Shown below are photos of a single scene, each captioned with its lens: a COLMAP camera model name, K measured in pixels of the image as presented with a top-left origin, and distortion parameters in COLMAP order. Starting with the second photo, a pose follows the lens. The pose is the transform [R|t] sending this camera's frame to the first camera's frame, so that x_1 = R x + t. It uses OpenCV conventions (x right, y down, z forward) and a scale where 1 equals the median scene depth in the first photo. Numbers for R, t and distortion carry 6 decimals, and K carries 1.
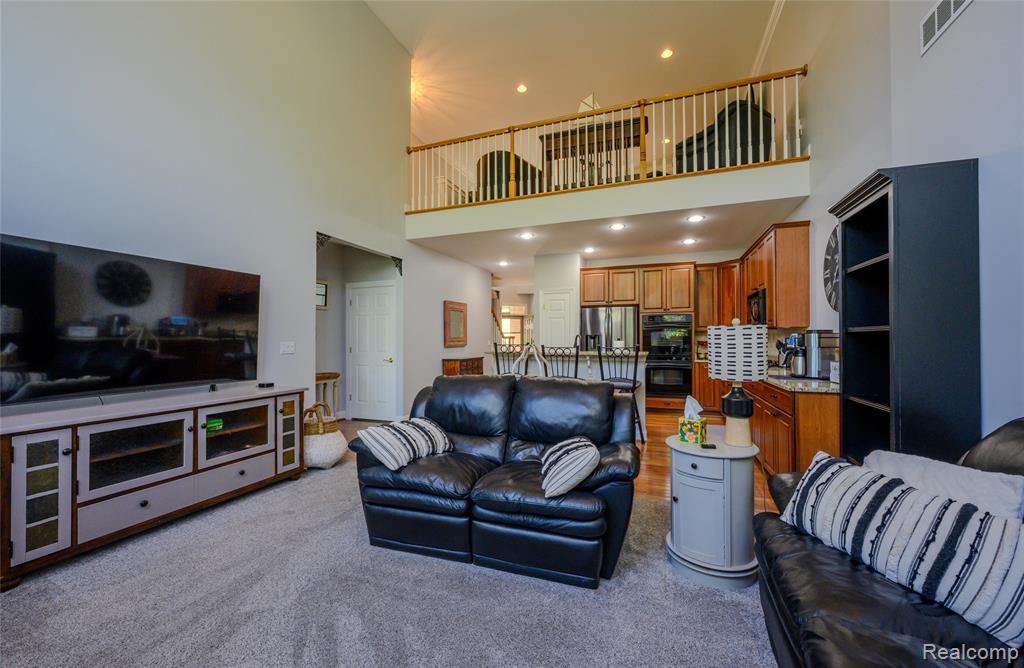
lens RADIAL K [[404.3, 0, 512.0], [0, 404.3, 334.0], [0, 0, 1]] dist [-0.009349, -0.000110]
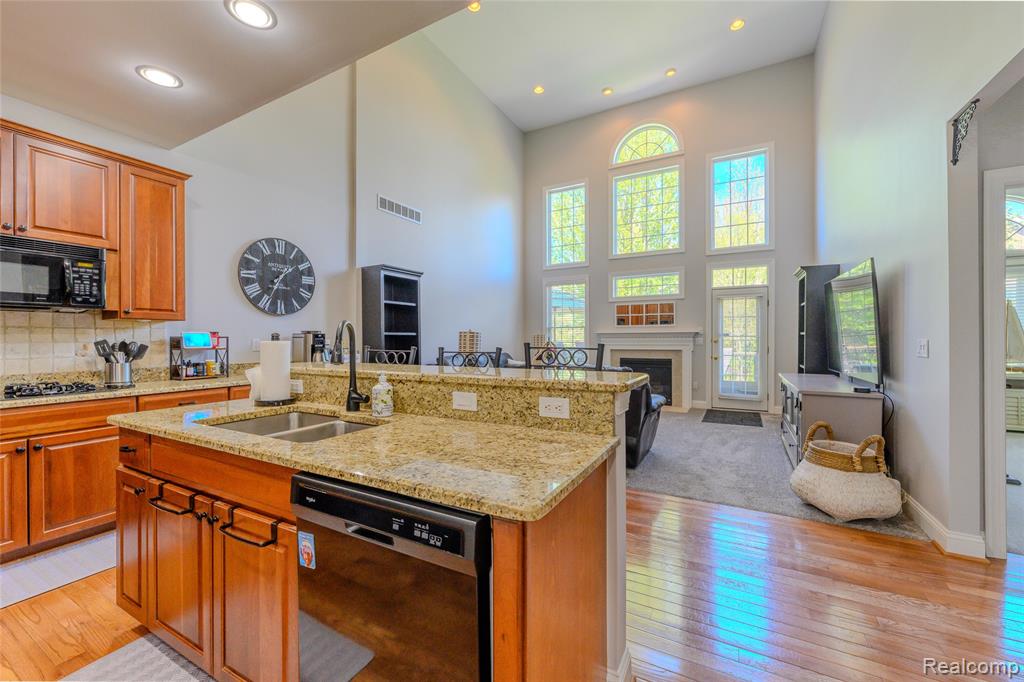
lens RADIAL K [[406.4, 0, 512.0], [0, 406.4, 341.0], [0, 0, 1]] dist [-0.001043, -0.000284]
pose [[-0.989907, 0.005570, 0.141609, -0.005435], [0.005153, 0.999981, -0.003312, 0.016432], [-0.141625, -0.002549, -0.989917, 1.284704]]
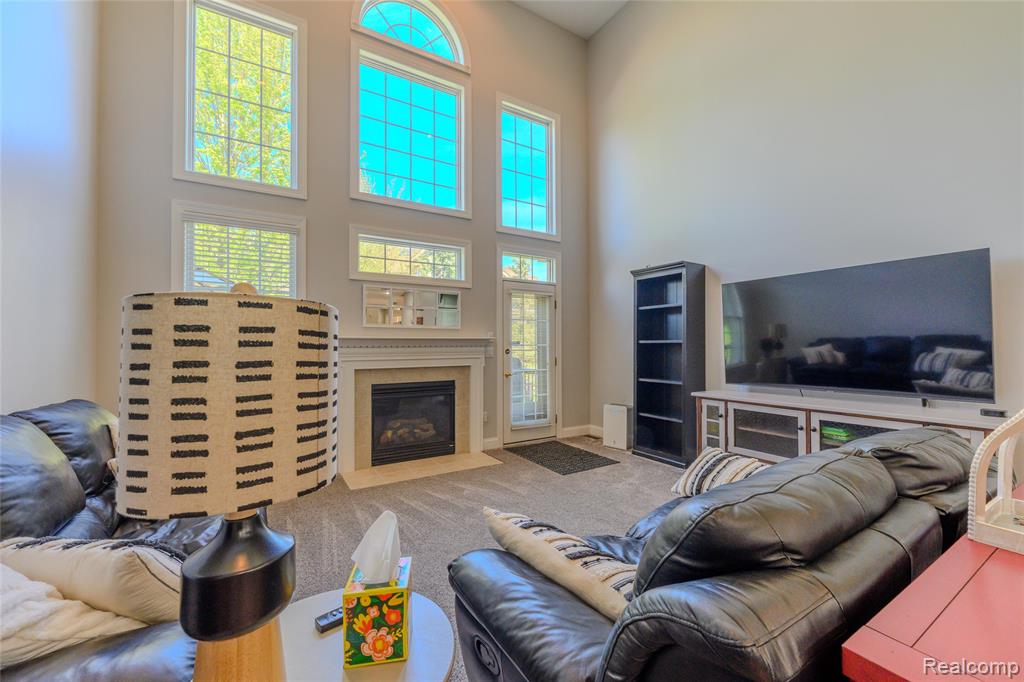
lens RADIAL K [[406.4, 0, 512.0], [0, 406.4, 341.0], [0, 0, 1]] dist [-0.001043, -0.000284]
pose [[-0.614516, -0.003921, -0.788894, 0.259278], [0.013050, 0.999800, -0.015134, 0.006110], [0.788796, -0.019595, -0.614343, 0.531038]]
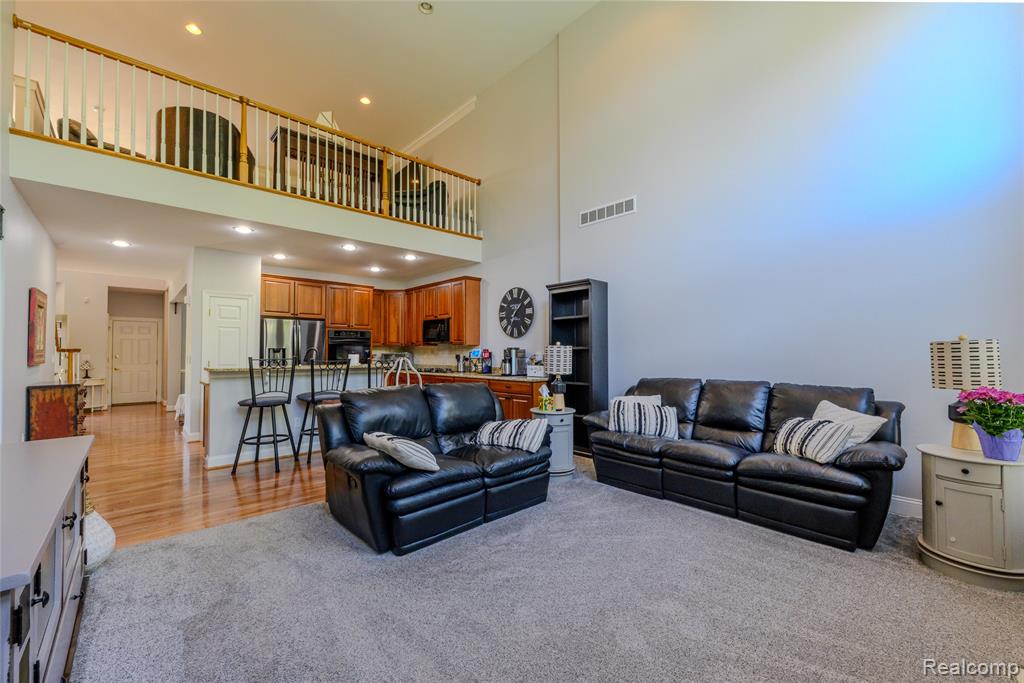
lens RADIAL K [[406.4, 0, 512.0], [0, 406.4, 341.5], [0, 0, 1]] dist [-0.001043, -0.000284]
pose [[0.451686, 0.025951, 0.891799, -0.487237], [-0.011471, 0.999663, -0.023280, 0.002681], [-0.892103, 0.000285, 0.451832, 0.128261]]
